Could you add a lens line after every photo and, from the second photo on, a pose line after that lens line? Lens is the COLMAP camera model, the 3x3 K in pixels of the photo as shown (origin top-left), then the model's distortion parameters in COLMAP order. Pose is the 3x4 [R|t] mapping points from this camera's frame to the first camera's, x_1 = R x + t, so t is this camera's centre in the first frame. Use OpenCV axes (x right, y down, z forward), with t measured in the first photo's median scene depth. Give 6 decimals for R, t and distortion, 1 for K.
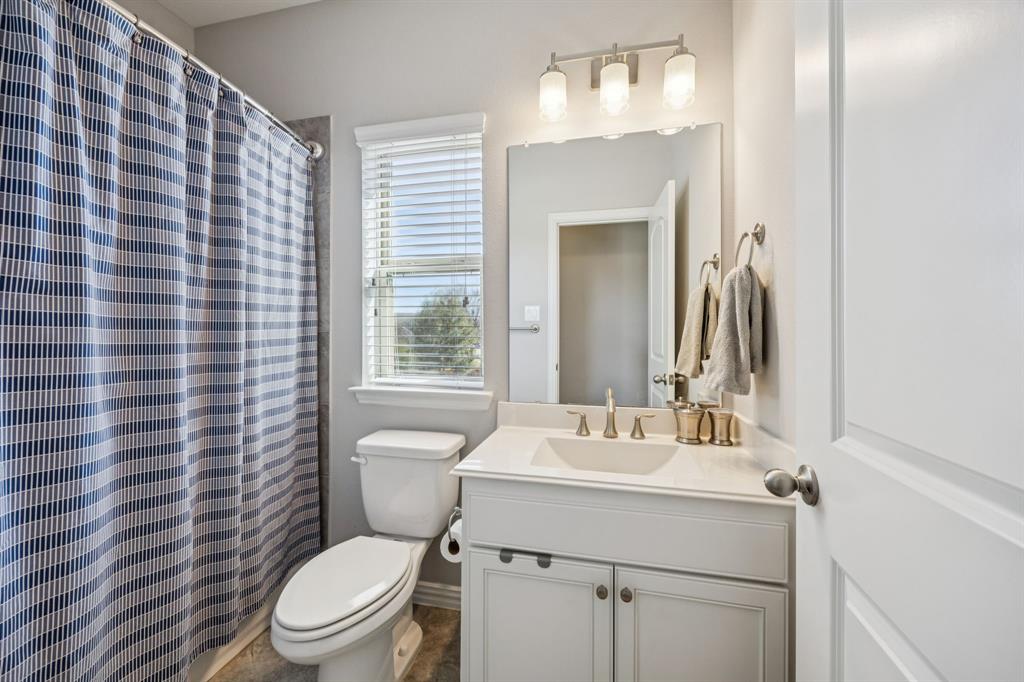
lens RADIAL K [[392.3, 0, 511.8], [0, 392.3, 336.8], [0, 0, 1]] dist [0.003792, 0.000170]
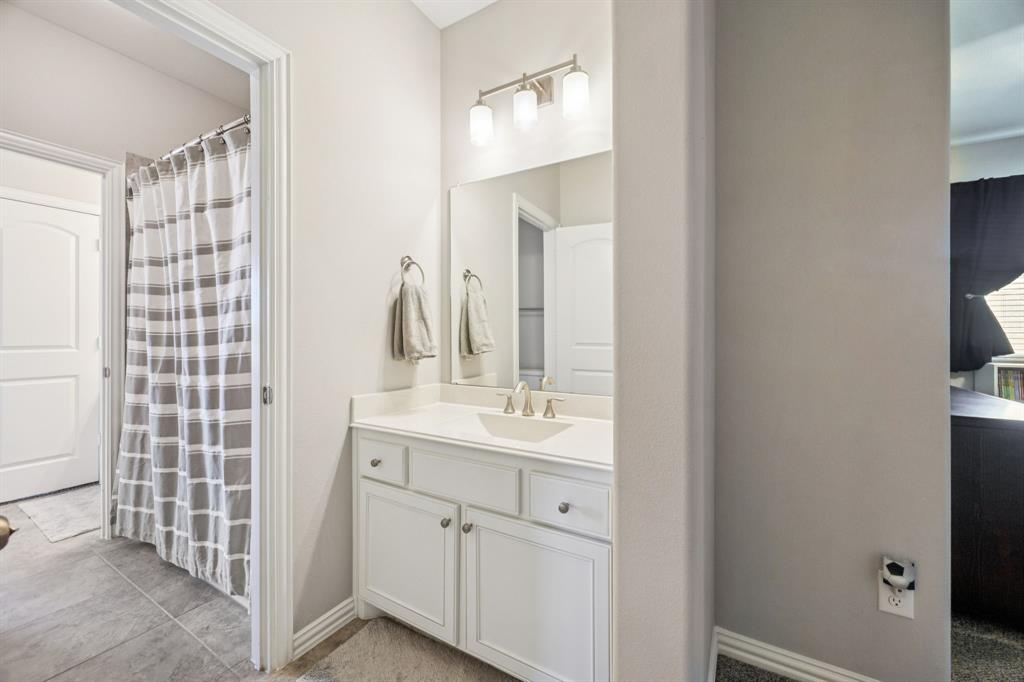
lens RADIAL K [[409.0, 0, 518.8], [0, 409.0, 337.3], [0, 0, 1]] dist [0.000156, 0.000062]
pose [[0.946755, -0.003588, -0.321936, 0.619889], [0.011849, 0.999649, 0.023704, -0.005199], [0.321738, -0.026256, 0.946465, -0.149029]]
